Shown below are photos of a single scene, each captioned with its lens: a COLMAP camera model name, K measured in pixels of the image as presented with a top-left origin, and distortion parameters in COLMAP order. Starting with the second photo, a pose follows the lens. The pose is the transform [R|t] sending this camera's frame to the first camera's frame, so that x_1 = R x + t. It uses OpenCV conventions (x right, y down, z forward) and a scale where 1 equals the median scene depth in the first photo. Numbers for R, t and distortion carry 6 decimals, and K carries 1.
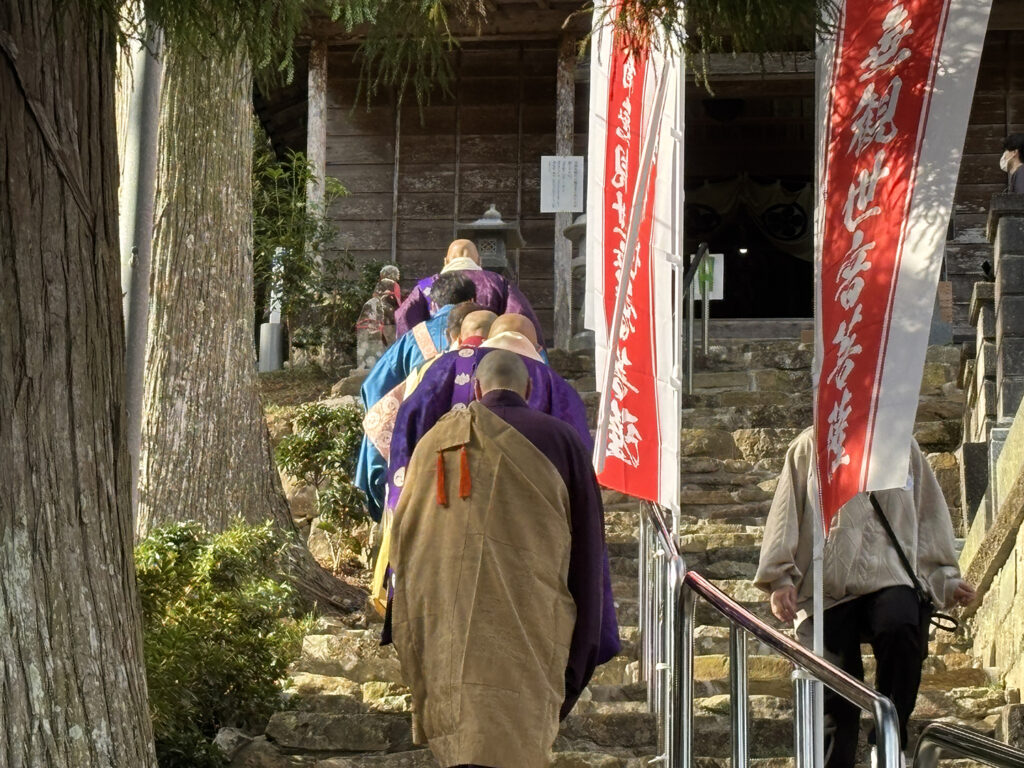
lens RADIAL K [[3741.7, 0, 512.0], [0, 3741.7, 384.0], [0, 0, 1]] dist [-0.609824, 0.000000]
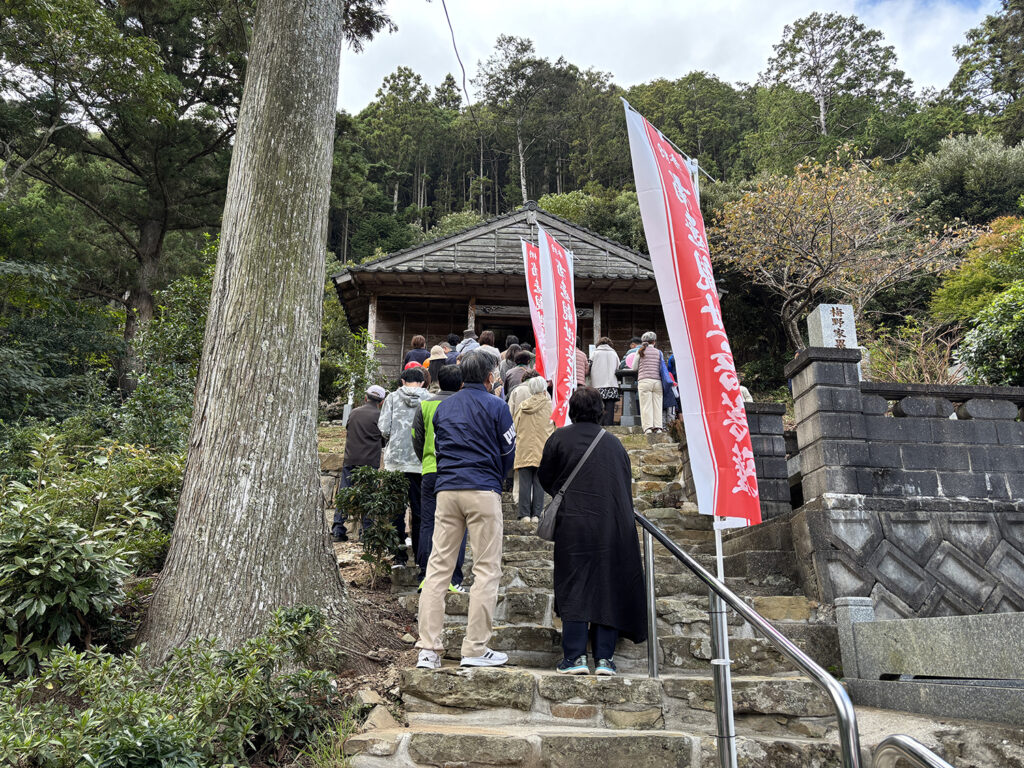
lens RADIAL K [[775.6, 0, 512.6], [0, 775.6, 382.9], [0, 0, 1]] dist [-0.002722, -0.000567]
pose [[0.990852, 0.041412, 0.128442, -0.037748], [-0.036490, 0.998515, -0.040448, -0.018563], [-0.129926, 0.035391, 0.990892, 0.737918]]
